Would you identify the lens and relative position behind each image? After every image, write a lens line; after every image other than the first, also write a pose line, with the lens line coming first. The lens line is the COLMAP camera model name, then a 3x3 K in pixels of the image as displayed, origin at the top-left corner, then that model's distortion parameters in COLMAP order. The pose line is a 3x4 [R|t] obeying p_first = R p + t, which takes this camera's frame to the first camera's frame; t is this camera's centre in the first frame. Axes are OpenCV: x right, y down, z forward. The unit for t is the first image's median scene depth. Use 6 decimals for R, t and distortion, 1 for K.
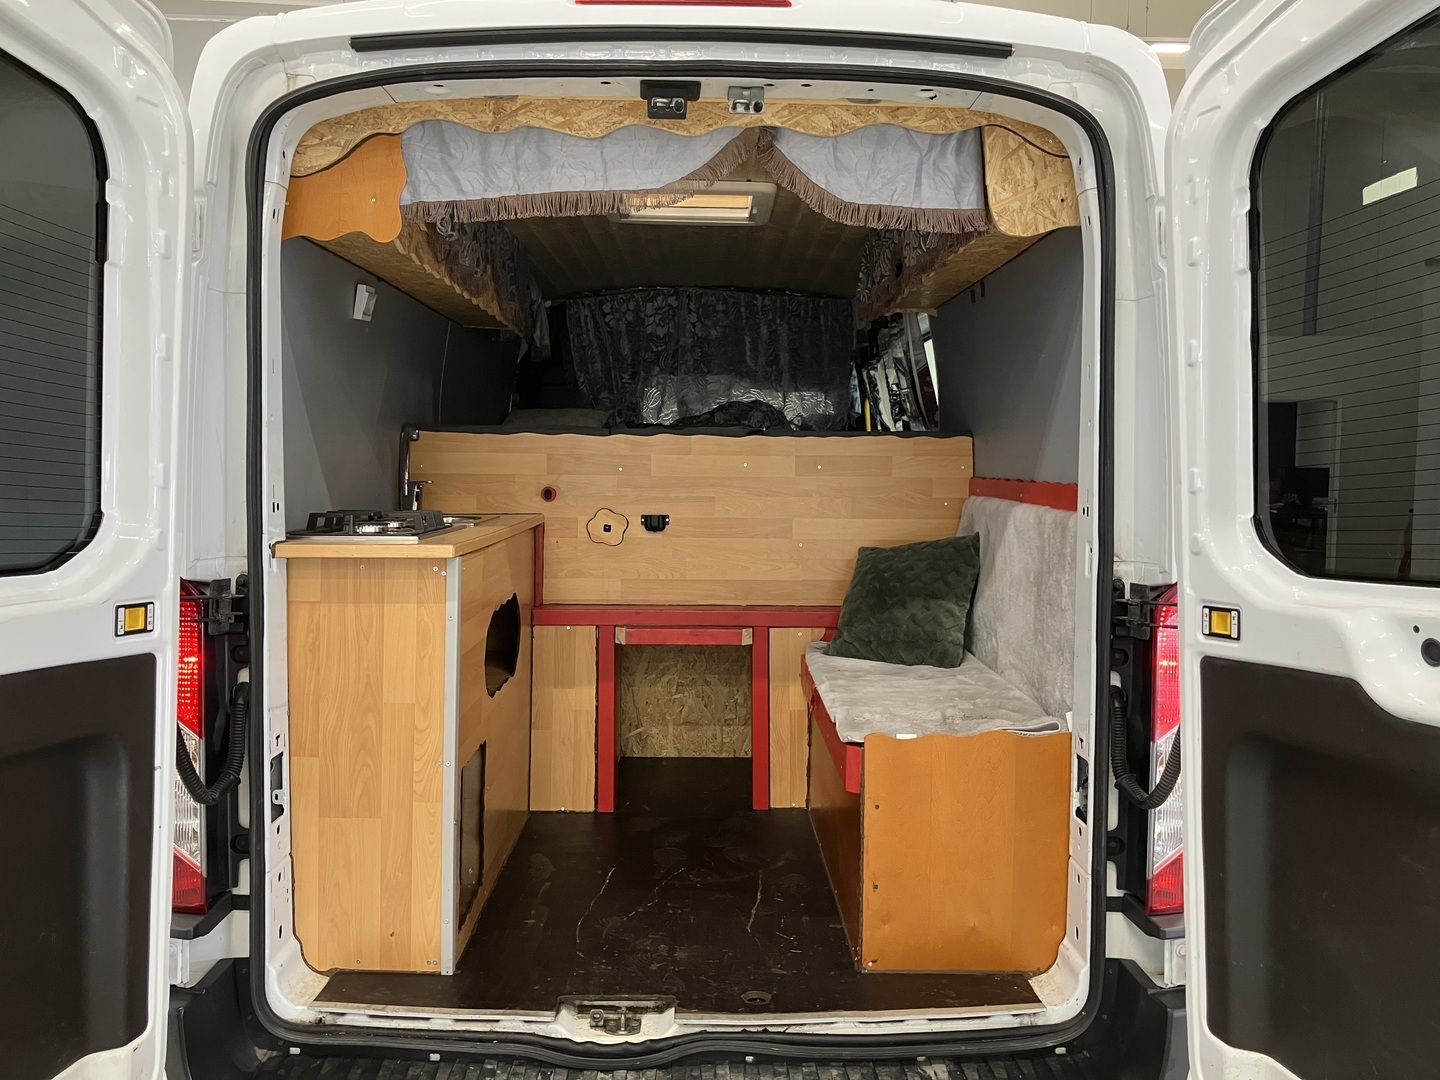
lens RADIAL K [[1190.6, 0, 720.9], [0, 1190.6, 583.1], [0, 0, 1]] dist [-0.001037, -0.001663]
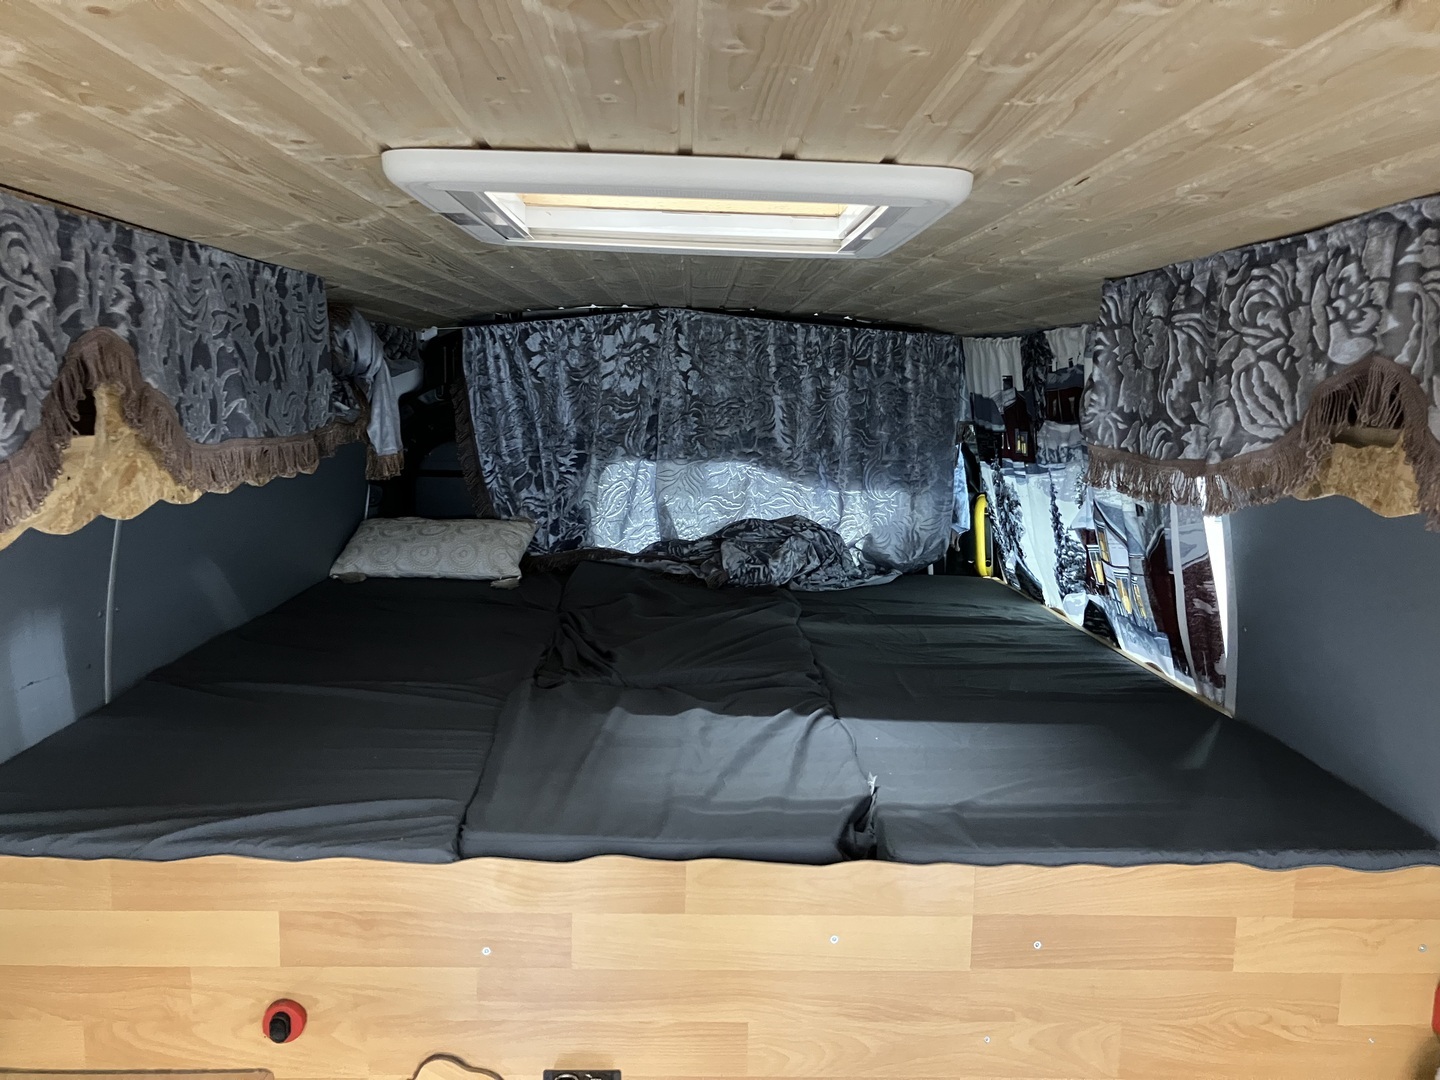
lens RADIAL K [[1201.4, 0, 720.0], [0, 1201.4, 540.0], [0, 0, 1]] dist [0.007797, -0.005577]
pose [[0.999770, 0.013958, 0.016297, -0.014361], [-0.014286, 0.999694, 0.020192, -0.149584], [-0.016010, -0.020420, 0.999663, 0.419412]]
